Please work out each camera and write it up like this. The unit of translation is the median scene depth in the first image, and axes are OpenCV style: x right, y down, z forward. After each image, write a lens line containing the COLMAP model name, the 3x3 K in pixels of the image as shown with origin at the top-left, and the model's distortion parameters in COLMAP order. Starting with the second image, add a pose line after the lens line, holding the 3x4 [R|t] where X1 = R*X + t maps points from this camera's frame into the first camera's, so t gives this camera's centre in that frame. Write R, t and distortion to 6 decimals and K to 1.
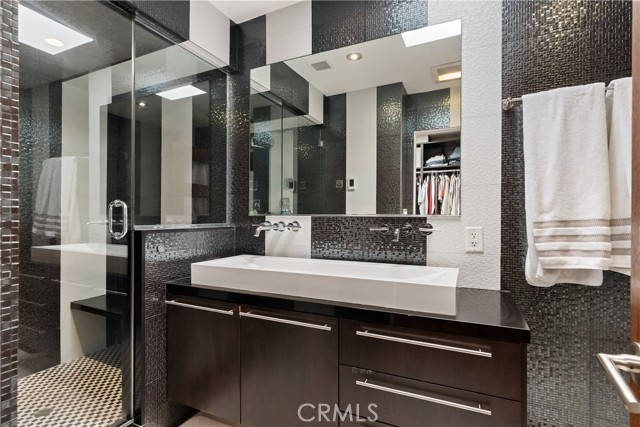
lens RADIAL K [[314.6, 0, 319.8], [0, 314.6, 214.6], [0, 0, 1]] dist [0.000077, 0.000042]
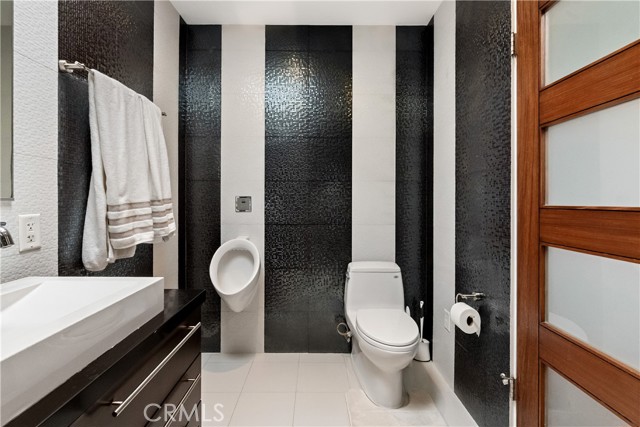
lens RADIAL K [[289.5, 0, 319.6], [0, 289.5, 207.2], [0, 0, 1]] dist [0.001232, 0.000534]
pose [[-0.431825, -0.020509, 0.901724, -0.442035], [-0.002050, 0.999761, 0.021757, 0.008765], [-0.901955, 0.007546, -0.431764, 0.803732]]
